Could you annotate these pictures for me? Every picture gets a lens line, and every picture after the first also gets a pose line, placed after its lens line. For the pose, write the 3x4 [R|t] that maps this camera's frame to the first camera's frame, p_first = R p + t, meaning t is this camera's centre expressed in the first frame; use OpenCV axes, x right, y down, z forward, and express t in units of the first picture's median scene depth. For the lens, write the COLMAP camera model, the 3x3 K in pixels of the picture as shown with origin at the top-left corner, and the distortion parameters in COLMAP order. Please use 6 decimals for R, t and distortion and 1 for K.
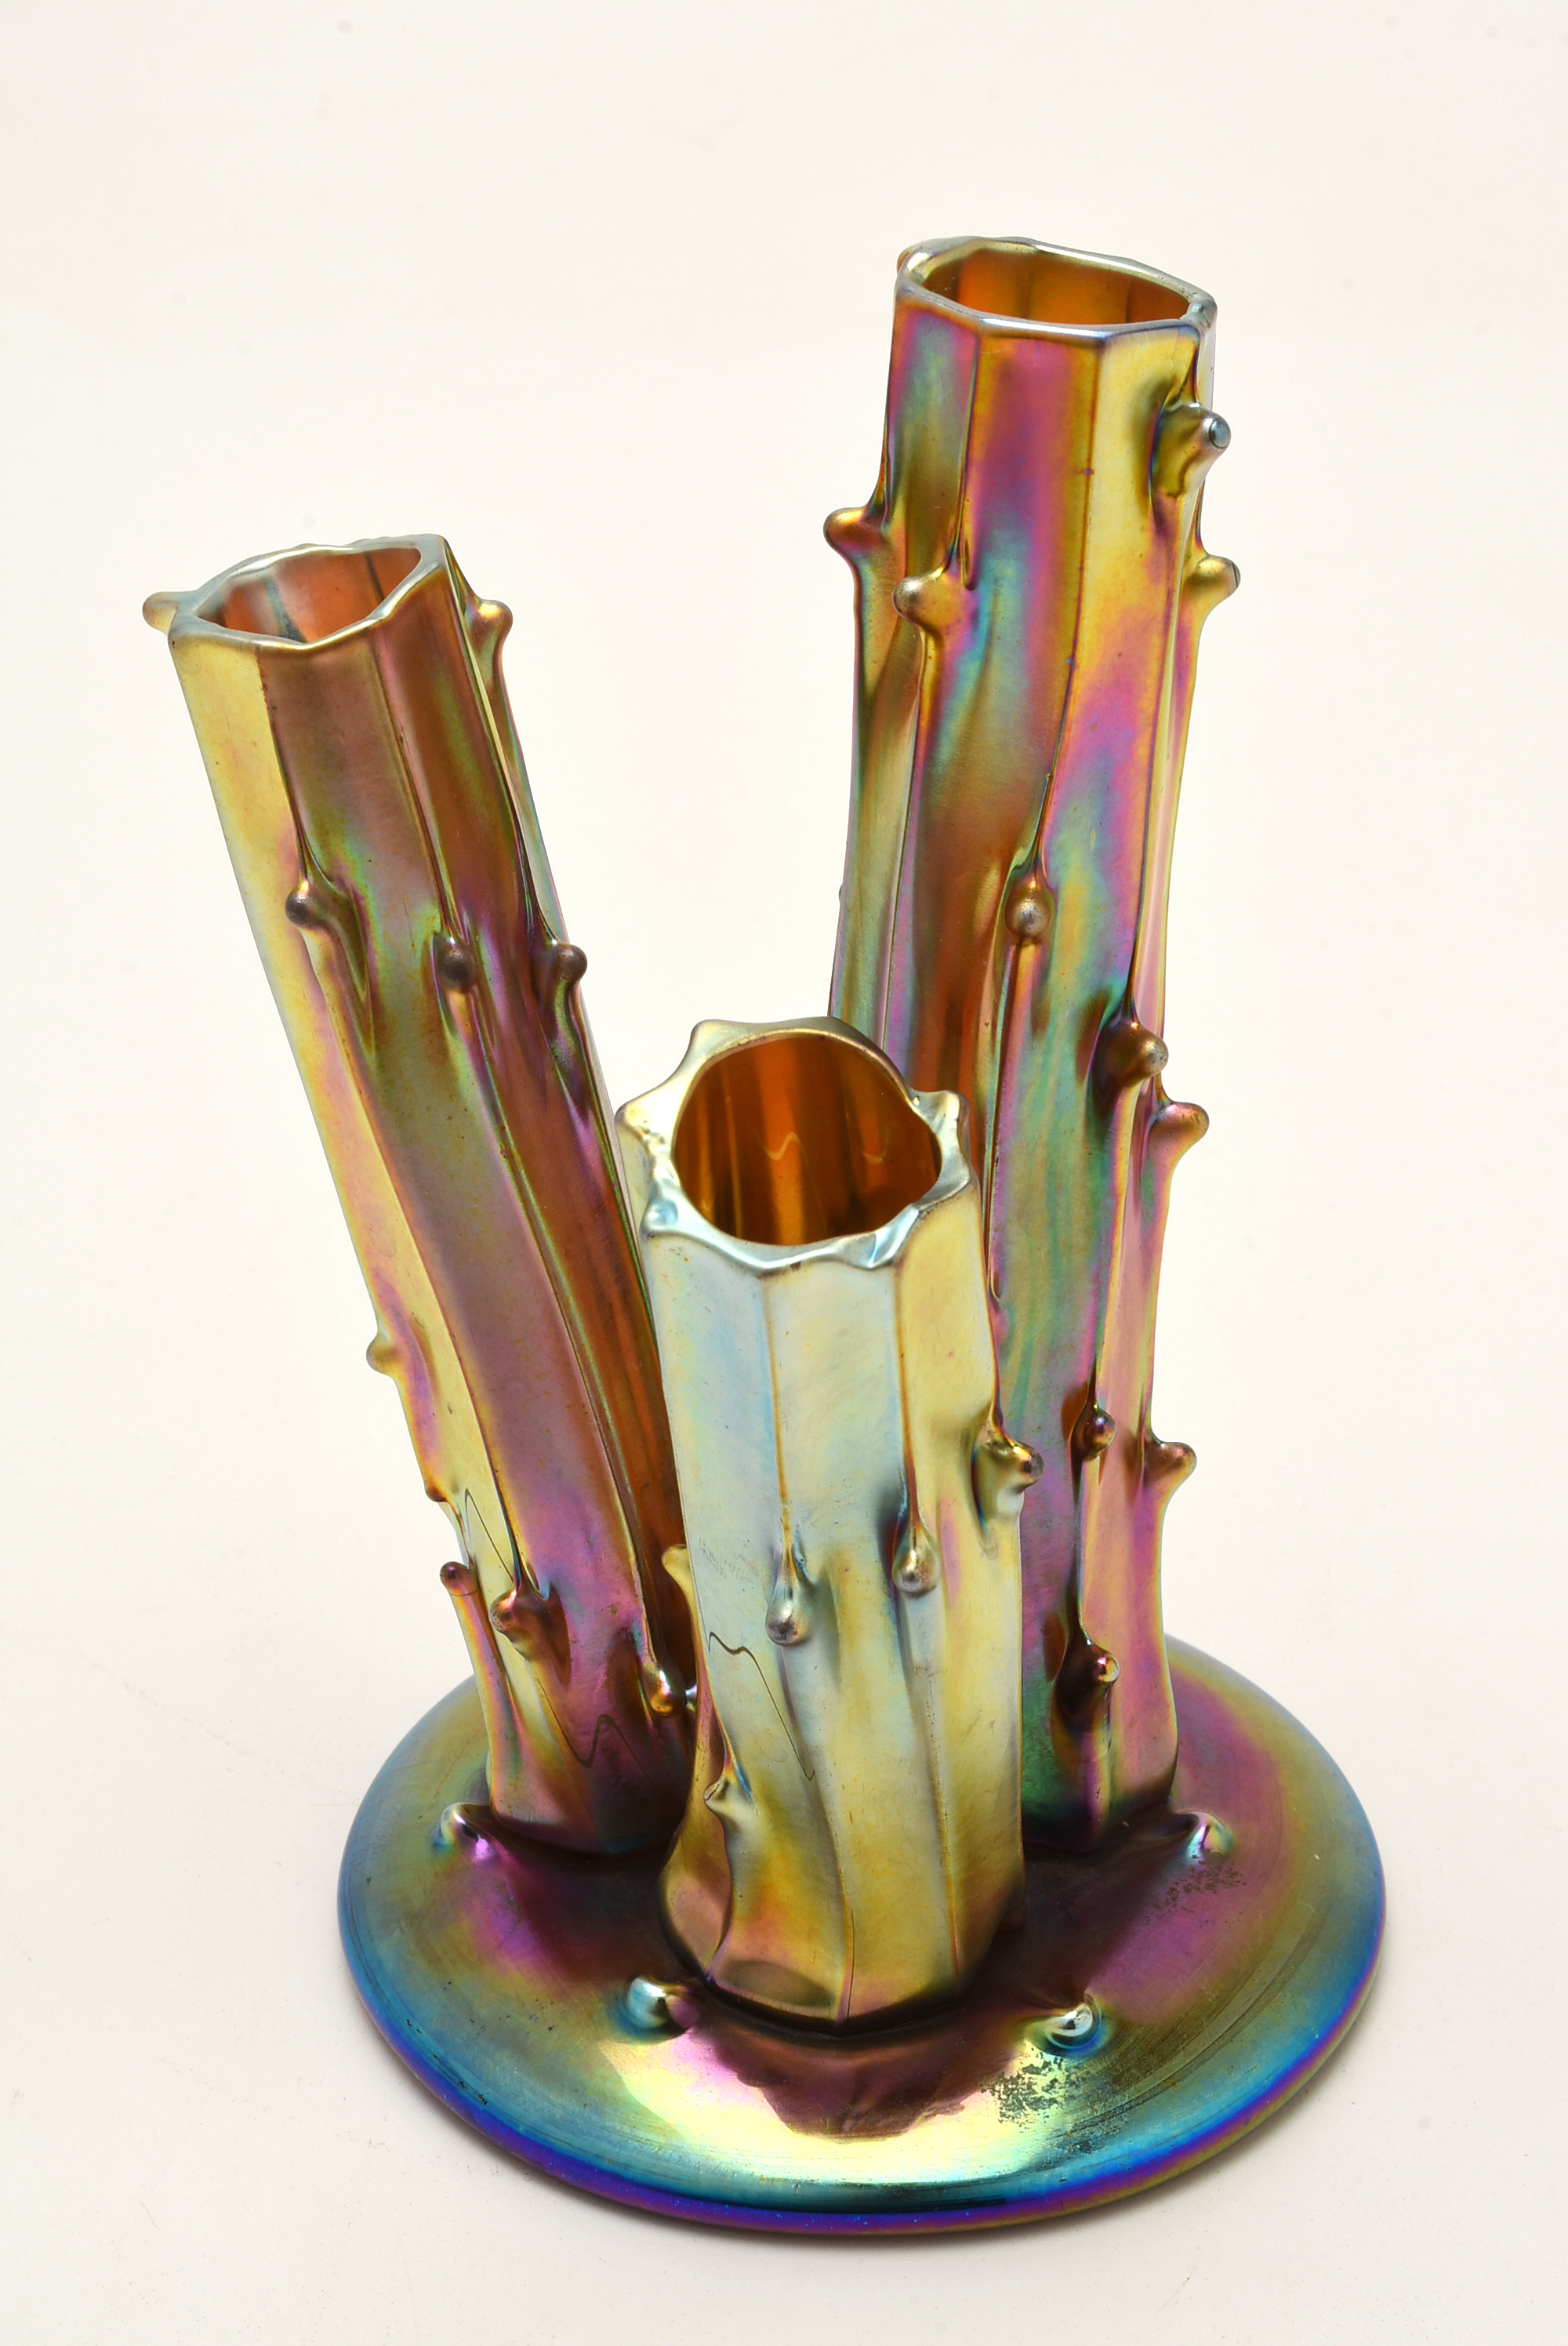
lens RADIAL K [[4871.8, 0, 784.0], [0, 4871.8, 1173.0], [0, 0, 1]] dist [-0.020960, 0.025781]
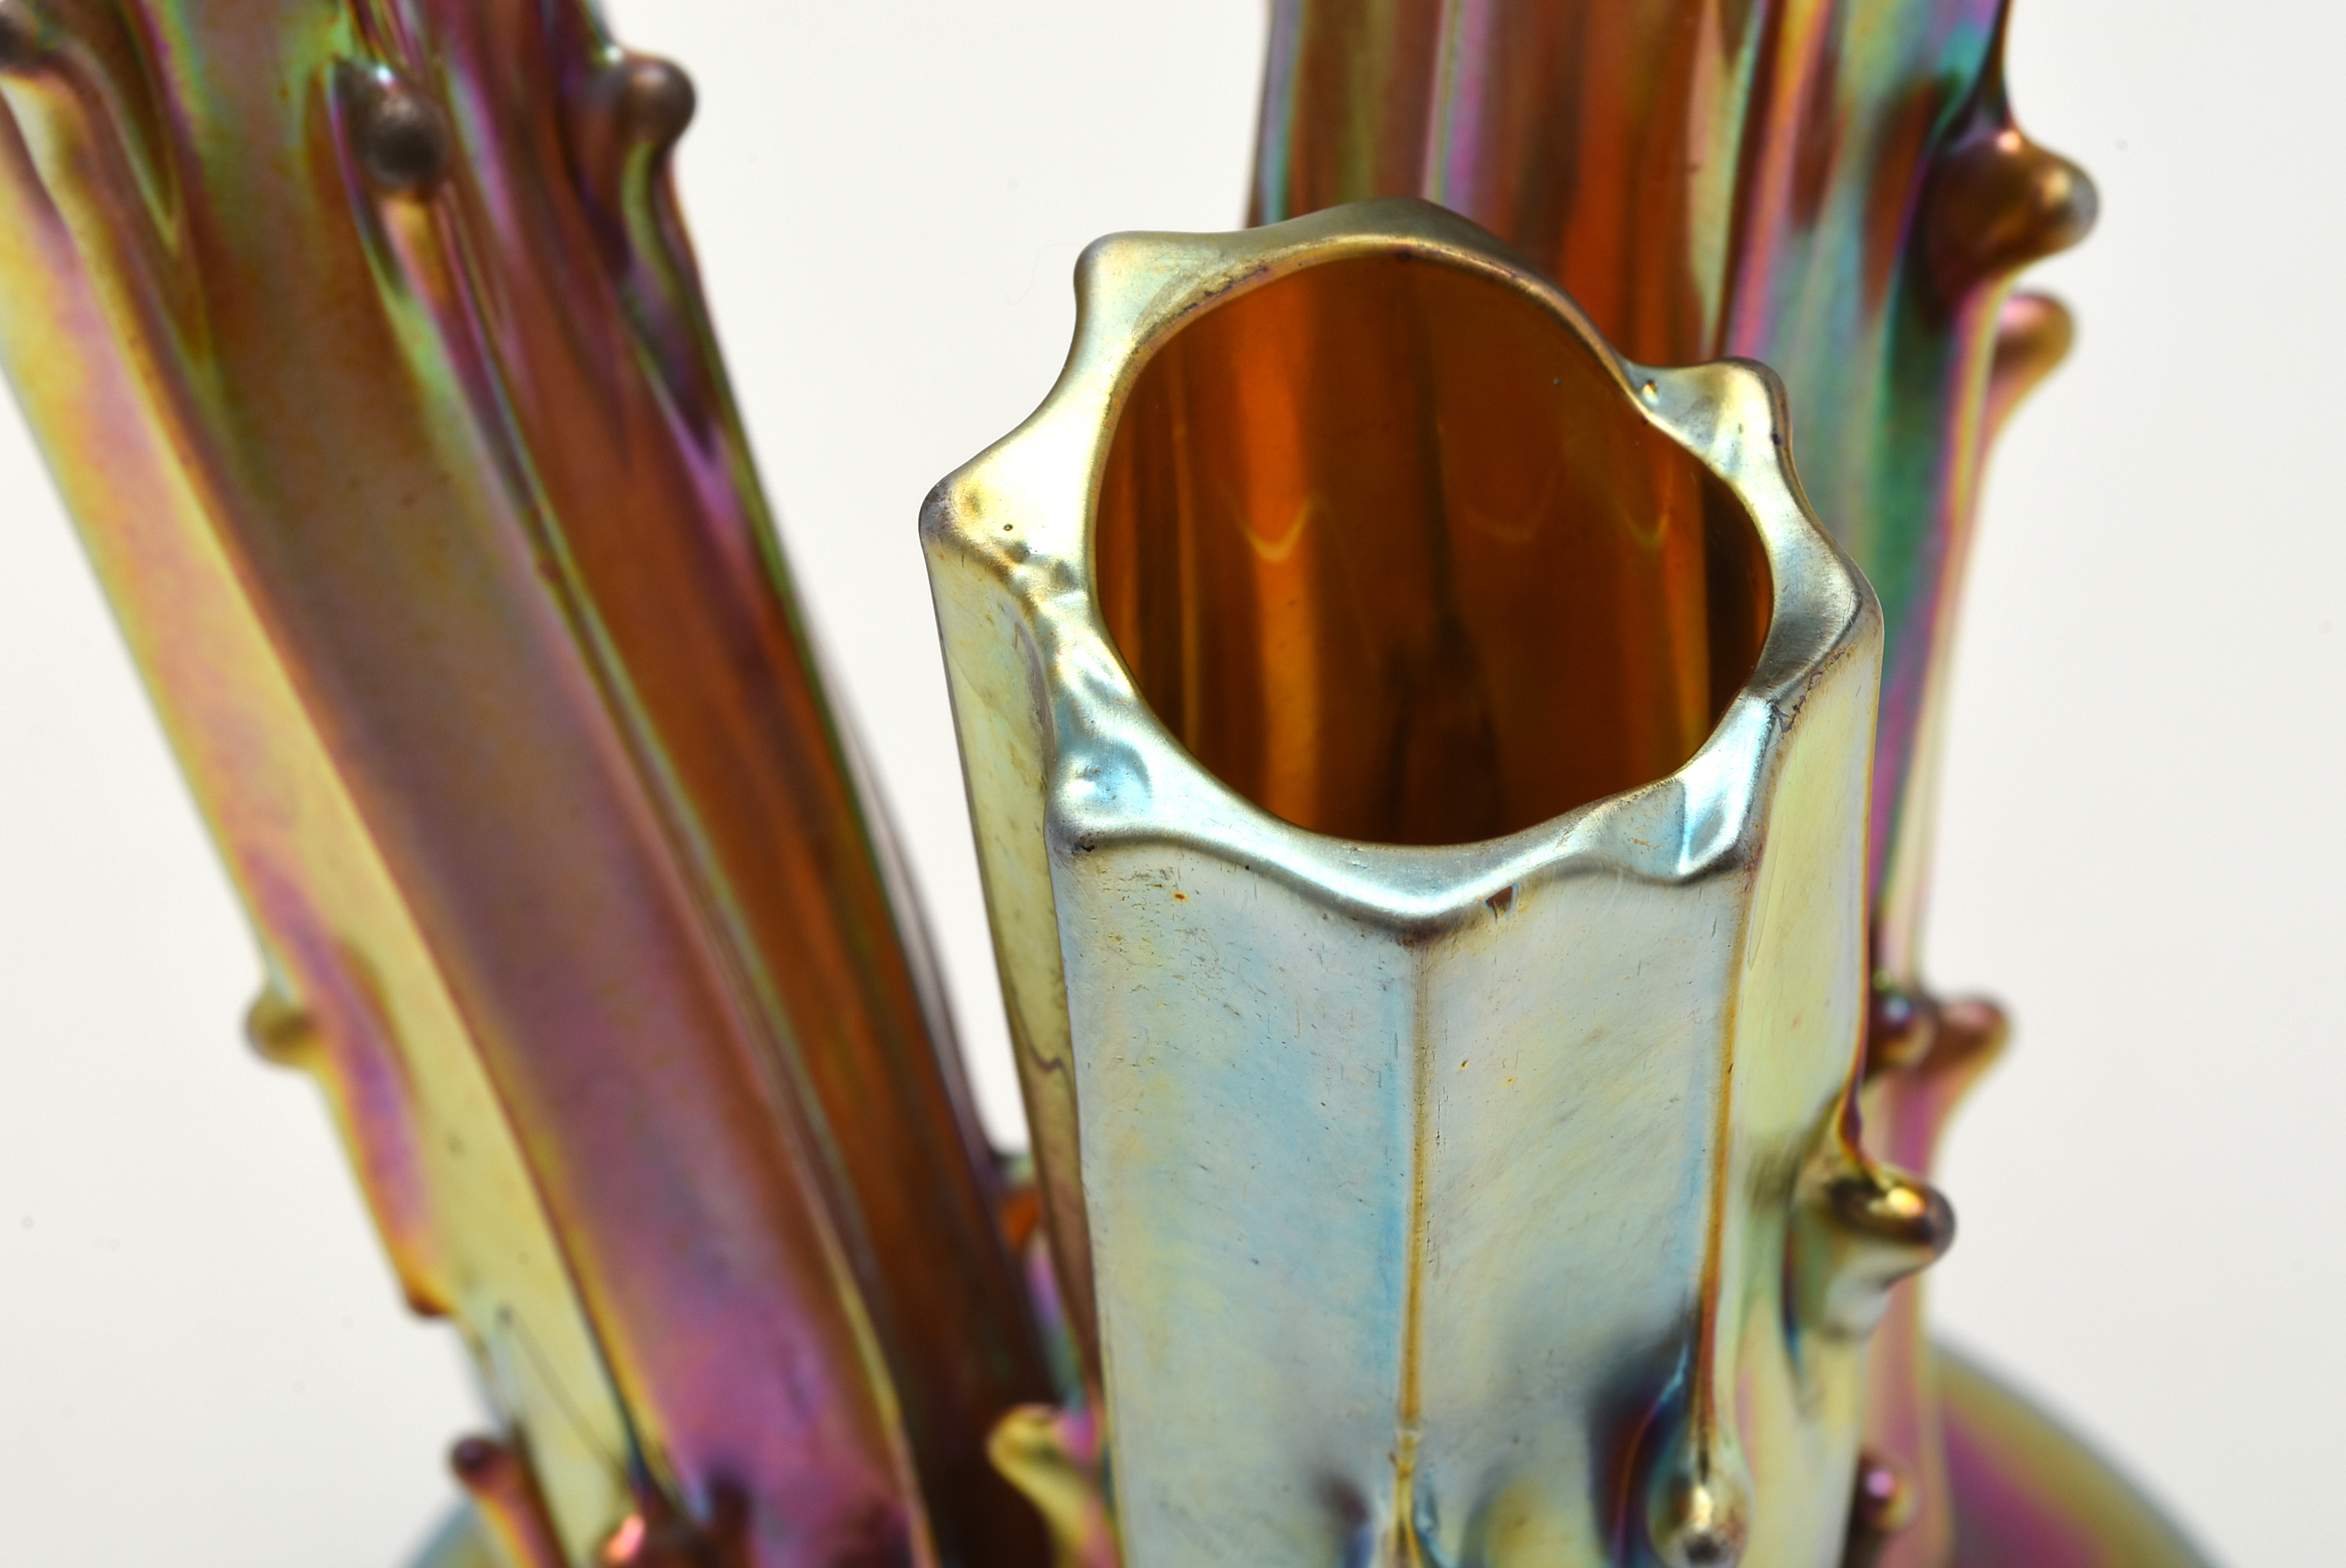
lens RADIAL K [[5075.0, 0, 1173.0], [0, 5075.0, 784.0], [0, 0, 1]] dist [0.001525, 0.016730]
pose [[0.984351, -0.103926, 0.142311, -0.068620], [0.086003, 0.988195, 0.126780, -0.036814], [-0.153807, -0.112557, 0.981669, 0.563587]]
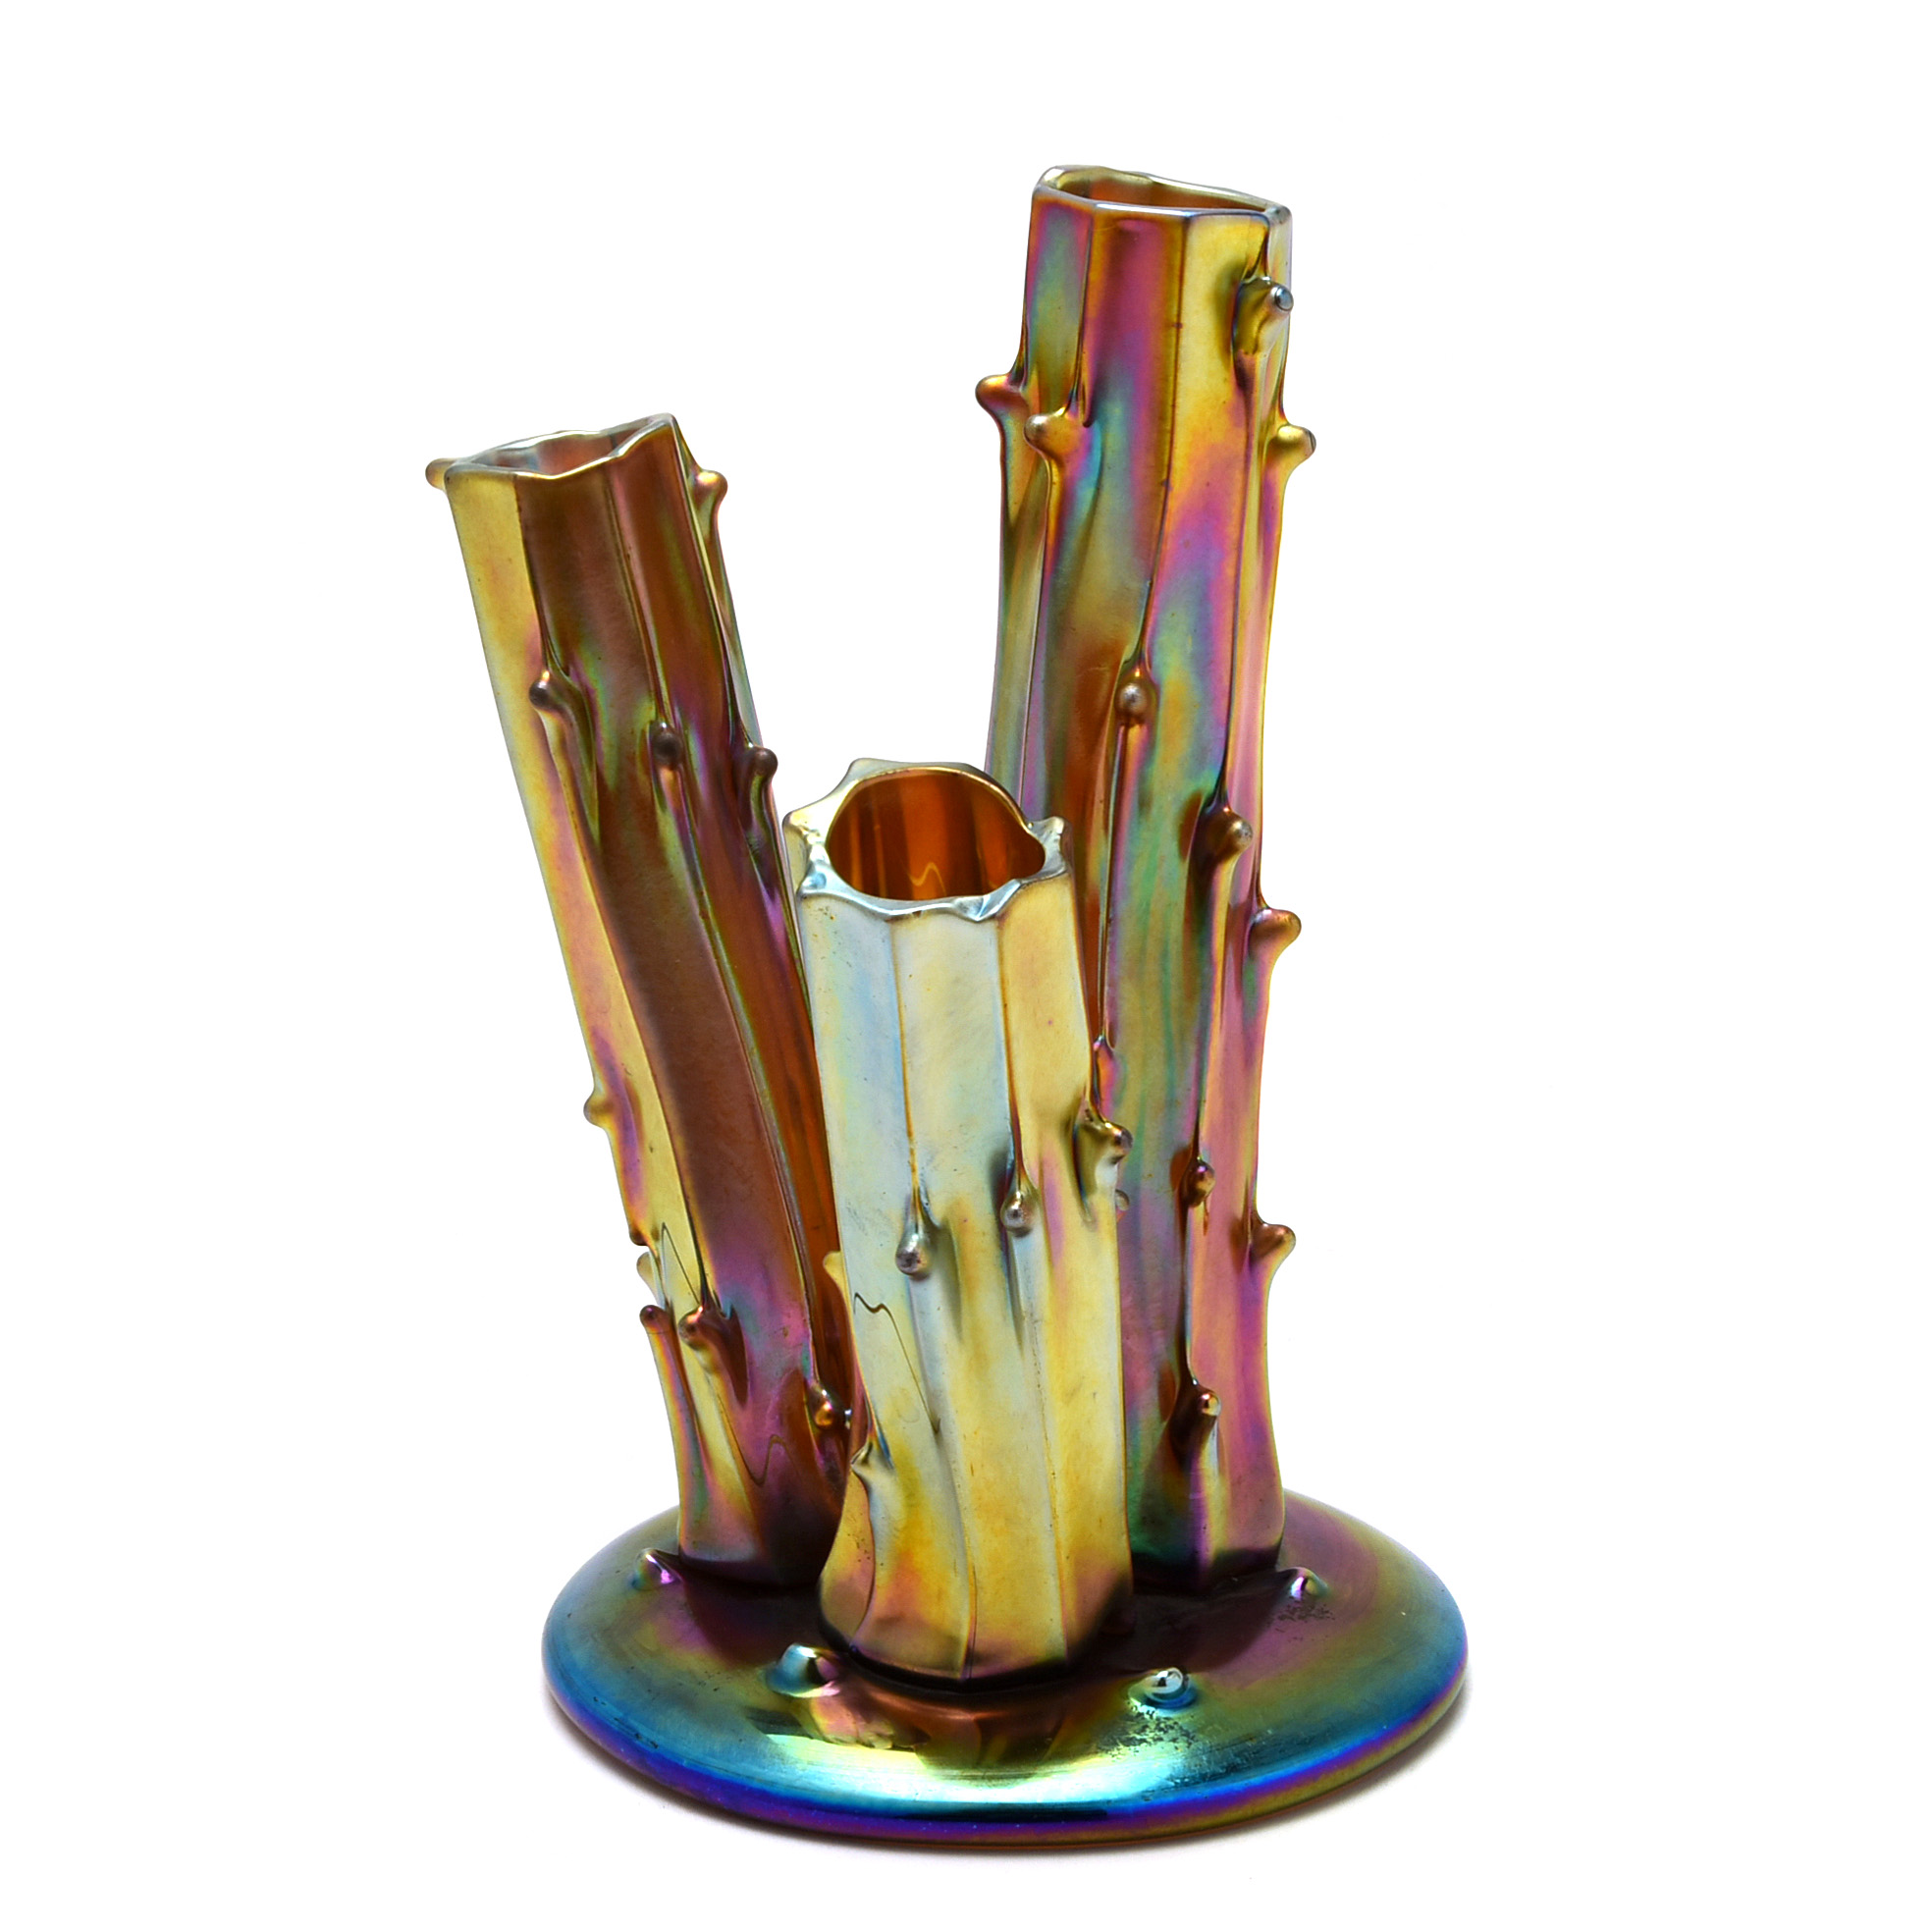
lens RADIAL K [[6406.7, 0, 966.0], [0, 6406.7, 966.0], [0, 0, 1]] dist [-0.032451, -0.467440]
pose [[0.998207, 0.022342, -0.055531, 0.095626], [-0.033398, 0.977779, -0.206959, 0.333944], [0.049673, 0.208442, 0.976772, -0.536923]]
